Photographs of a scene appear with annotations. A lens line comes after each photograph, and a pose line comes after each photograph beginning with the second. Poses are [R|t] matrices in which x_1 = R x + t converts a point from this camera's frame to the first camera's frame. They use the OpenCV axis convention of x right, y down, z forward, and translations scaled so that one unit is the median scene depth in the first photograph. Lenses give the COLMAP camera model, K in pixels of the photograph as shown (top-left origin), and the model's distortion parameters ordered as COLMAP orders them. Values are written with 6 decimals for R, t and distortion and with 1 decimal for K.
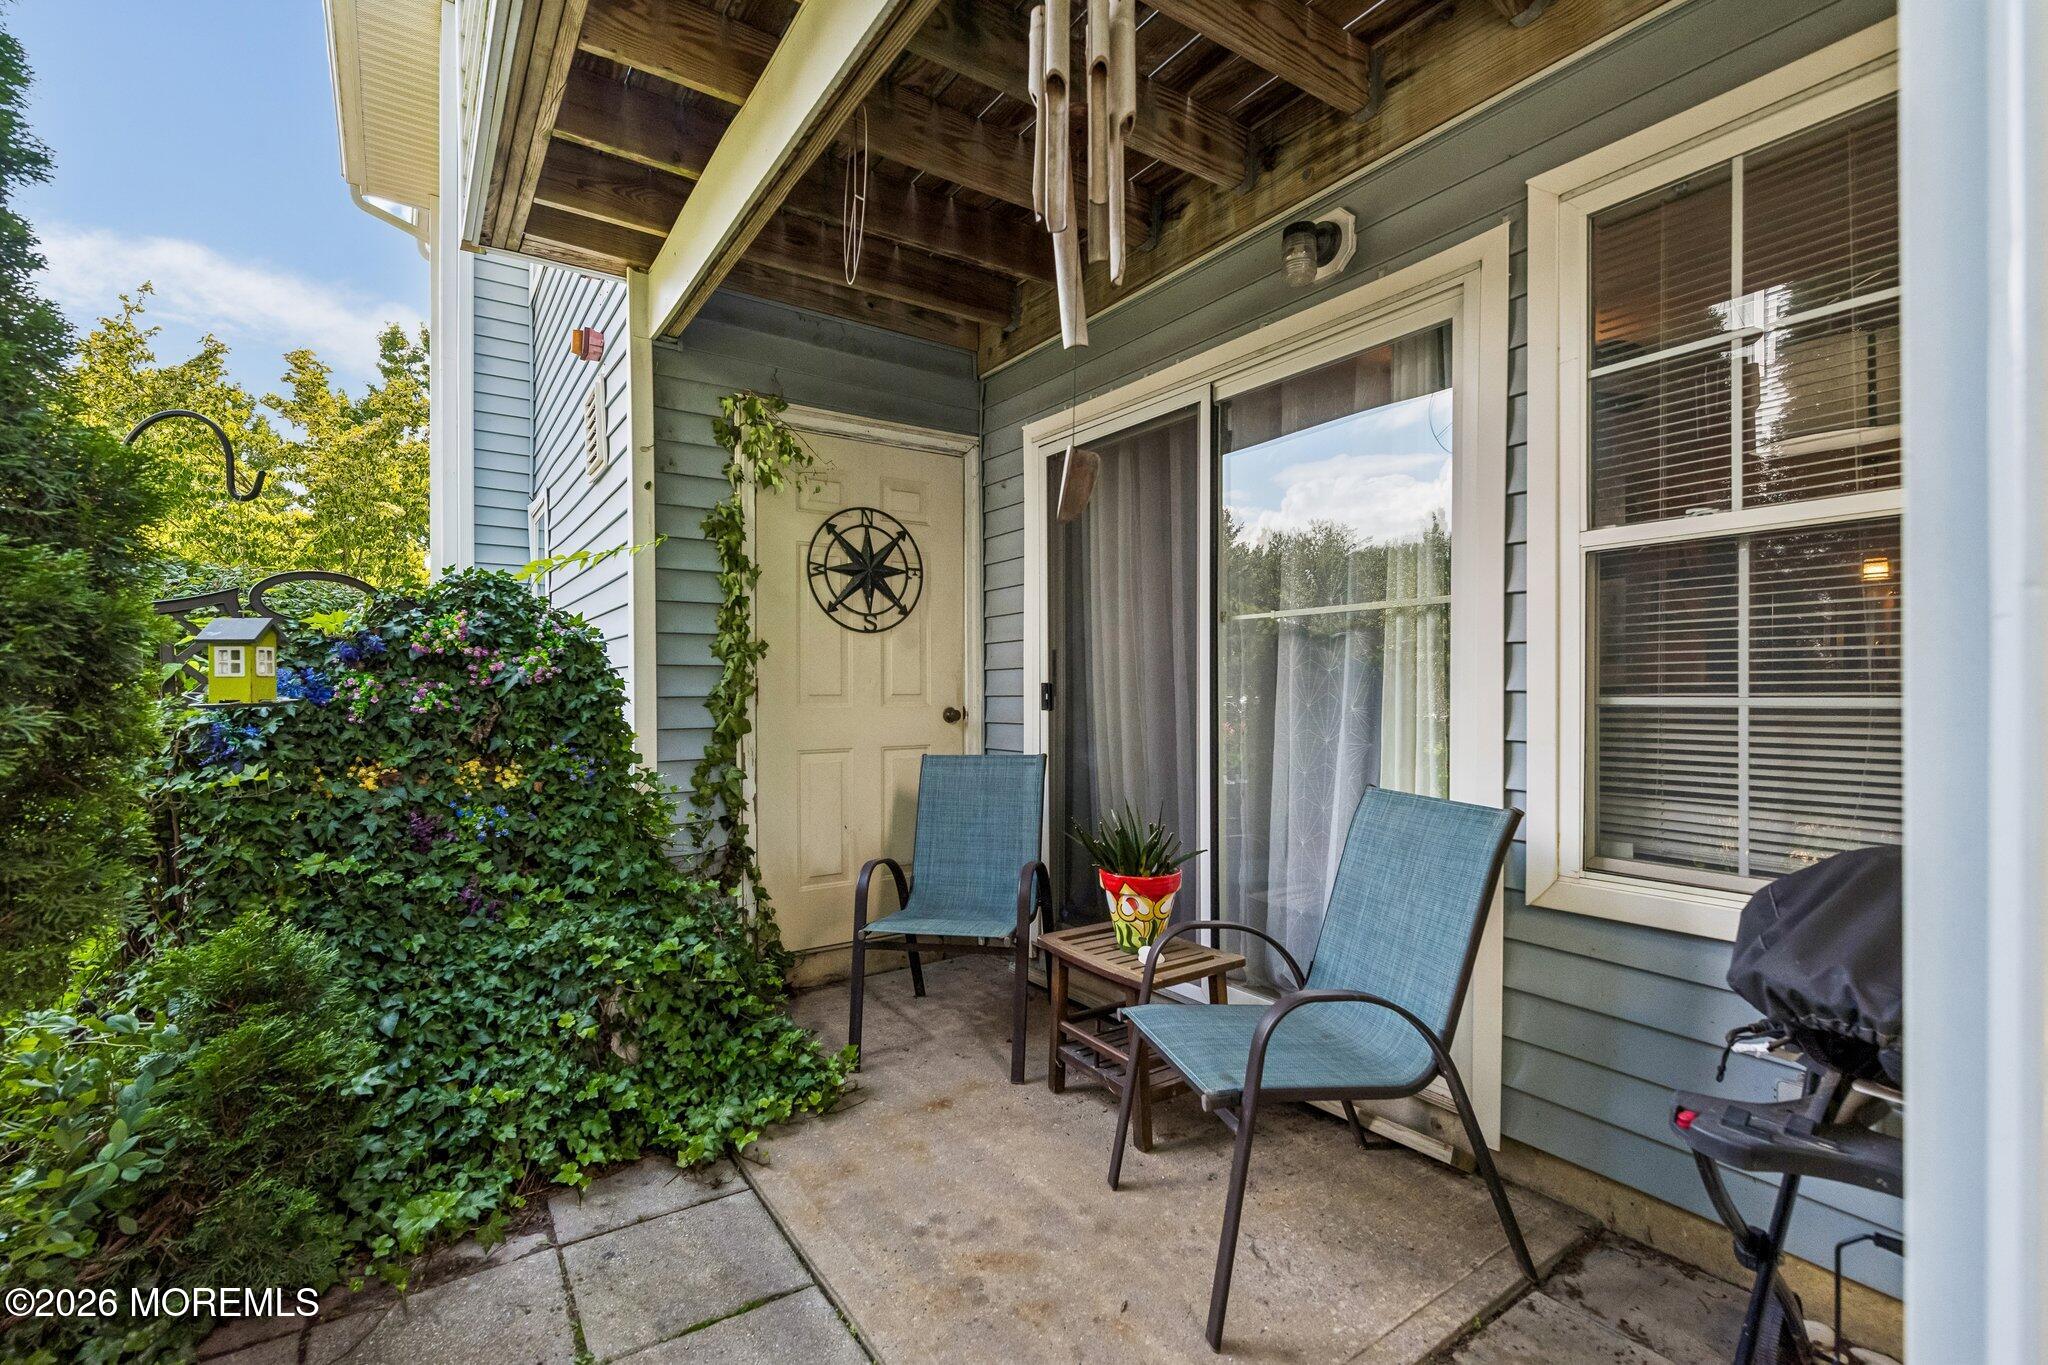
lens RADIAL K [[890.4, 0, 1026.3], [0, 890.4, 690.5], [0, 0, 1]] dist [0.002703, -0.000482]
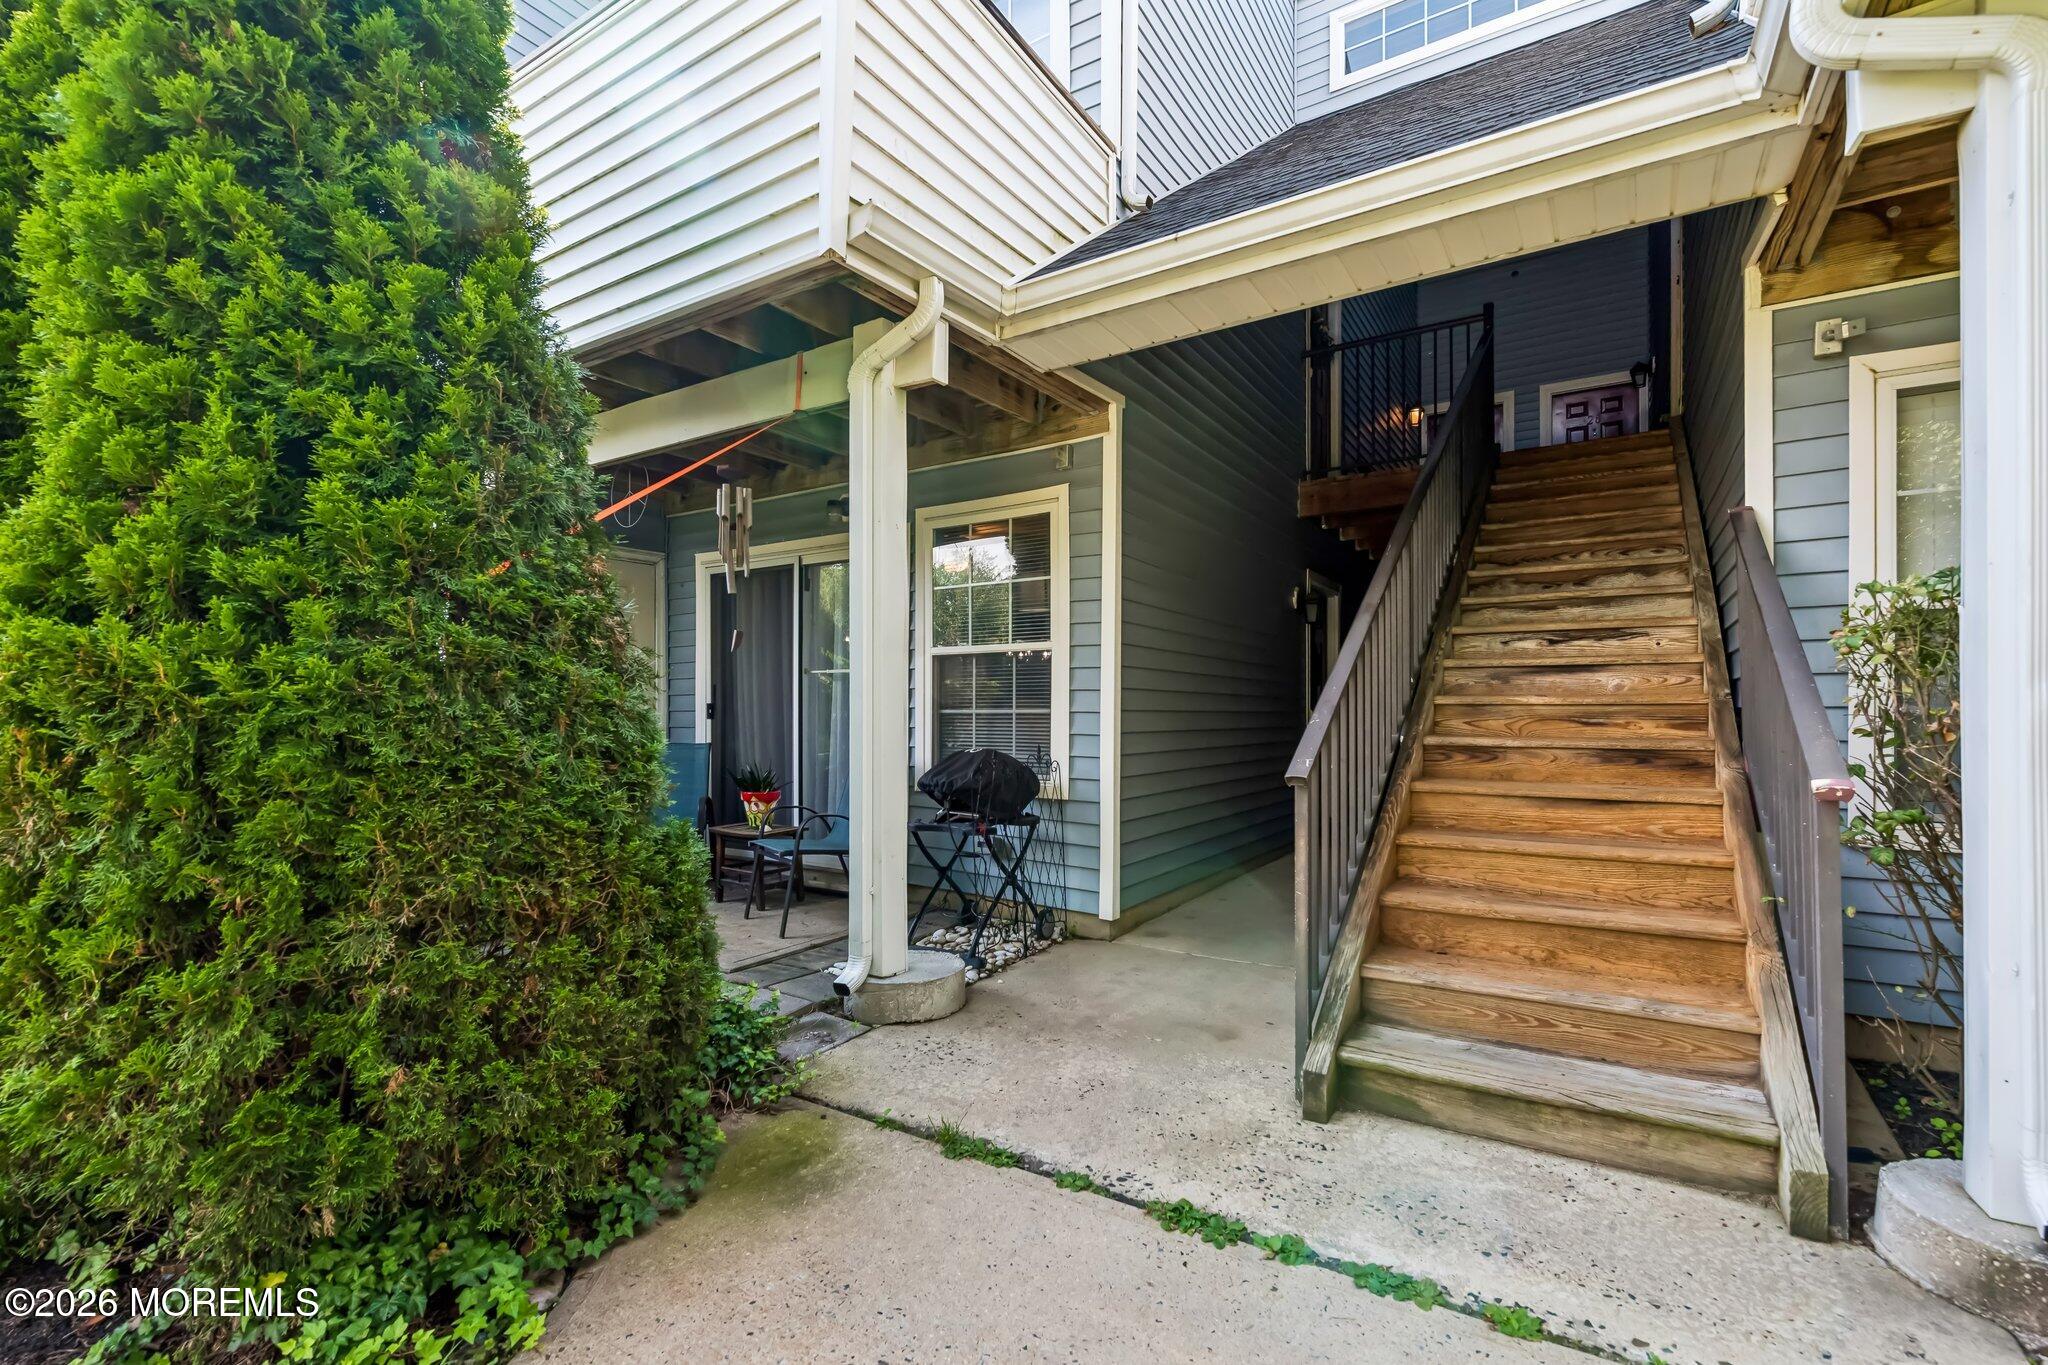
lens RADIAL K [[890.4, 0, 1039.9], [0, 890.4, 702.8], [0, 0, 1]] dist [0.002703, -0.000482]
pose [[0.920376, 0.003440, 0.391020, -0.084159], [-0.000562, 0.999972, -0.007473, 0.004303], [-0.391035, 0.006658, 0.920352, -1.127309]]
